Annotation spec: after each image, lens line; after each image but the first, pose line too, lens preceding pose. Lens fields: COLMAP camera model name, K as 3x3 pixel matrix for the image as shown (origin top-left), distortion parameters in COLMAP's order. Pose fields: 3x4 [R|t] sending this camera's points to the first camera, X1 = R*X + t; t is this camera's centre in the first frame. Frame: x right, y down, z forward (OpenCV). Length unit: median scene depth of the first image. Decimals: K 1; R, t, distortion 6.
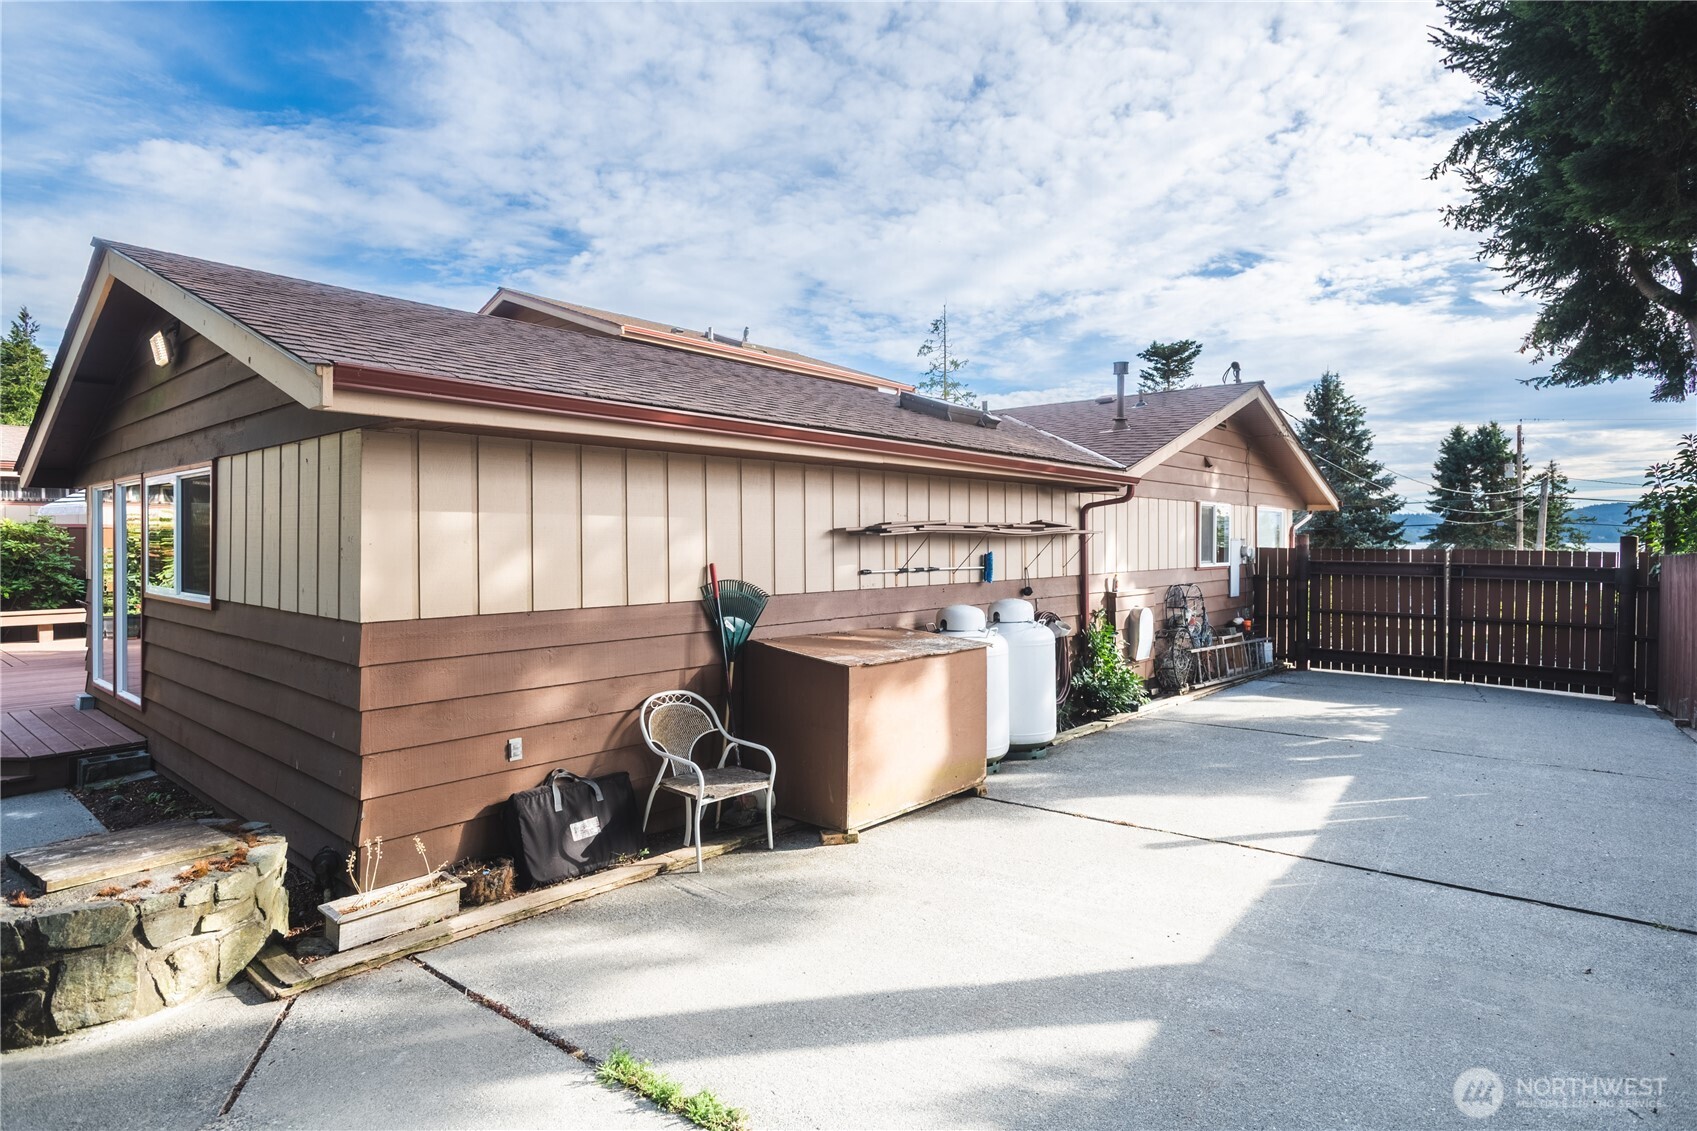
lens RADIAL K [[909.0, 0, 848.5], [0, 909.0, 565.5], [0, 0, 1]] dist [-0.000670, -0.000321]
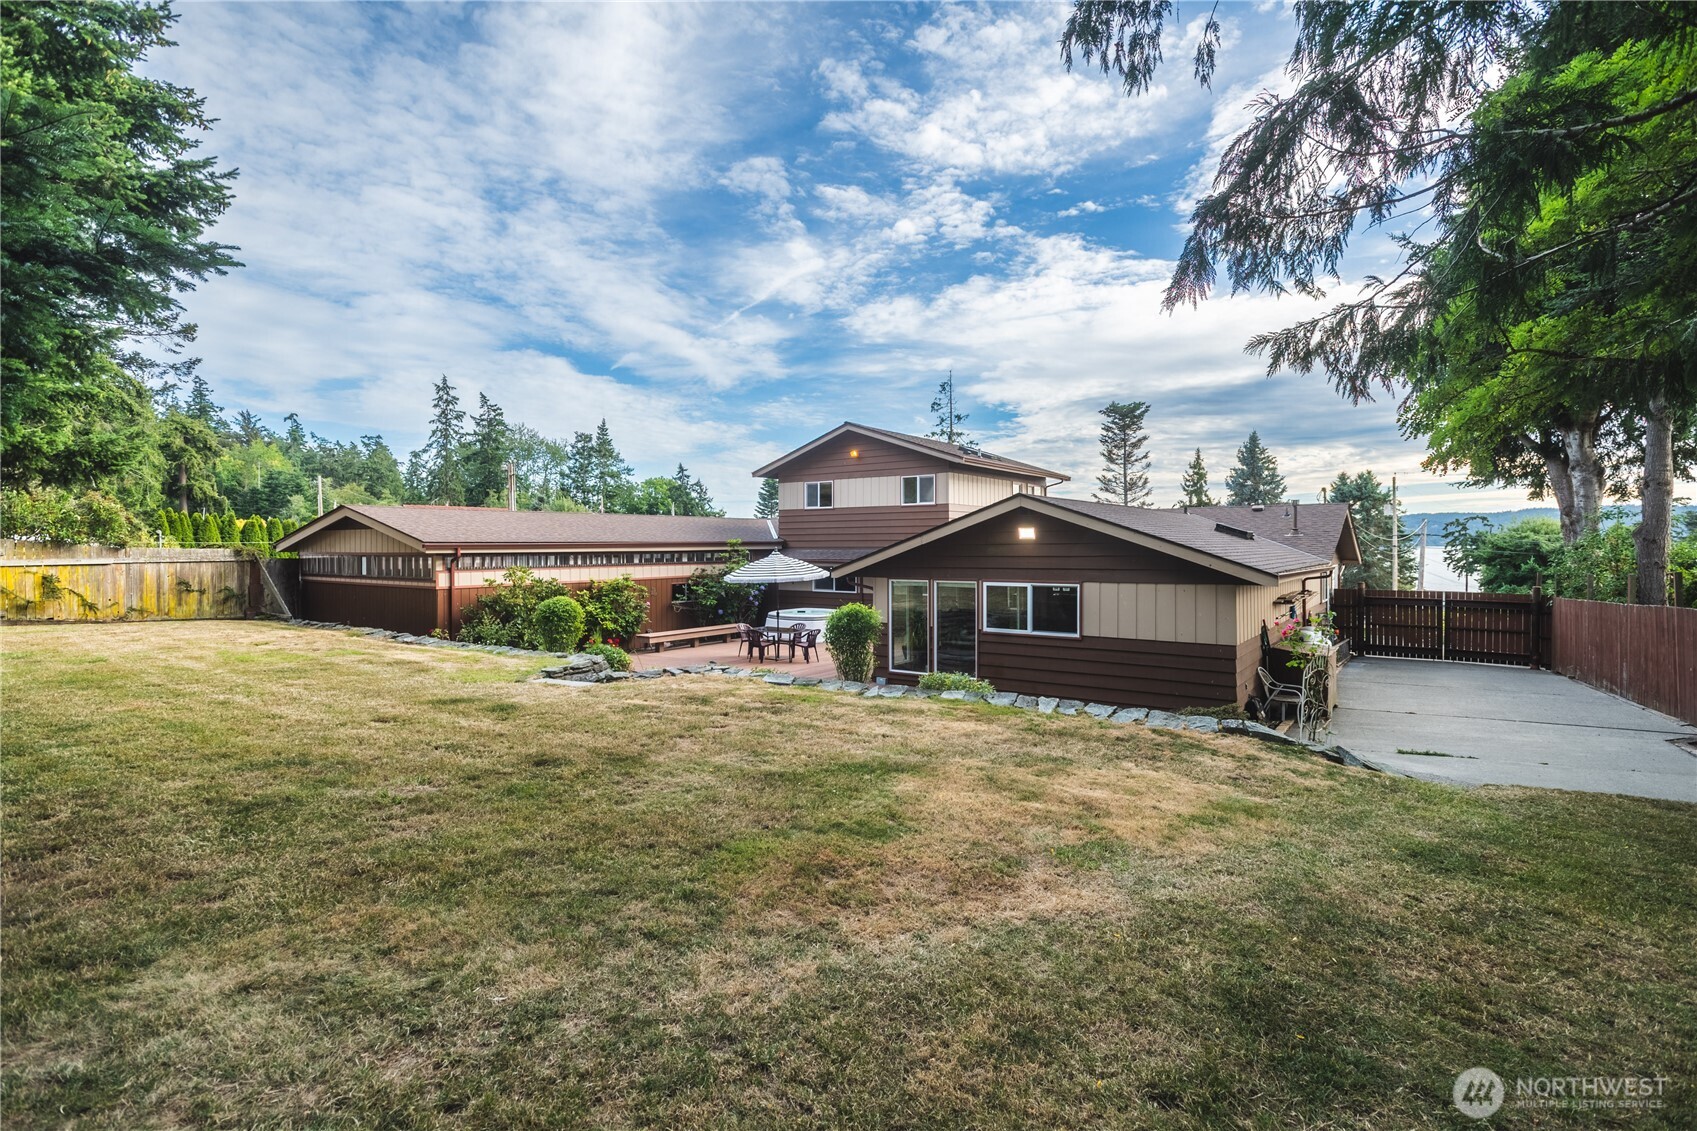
lens RADIAL K [[851.2, 0, 848.5], [0, 851.2, 565.5], [0, 0, 1]] dist [0.002121, 0.000485]
pose [[0.993807, -0.007984, 0.110834, -0.180284], [0.008667, 0.999946, -0.005689, -0.016936], [-0.110783, 0.006614, 0.993823, -0.148471]]
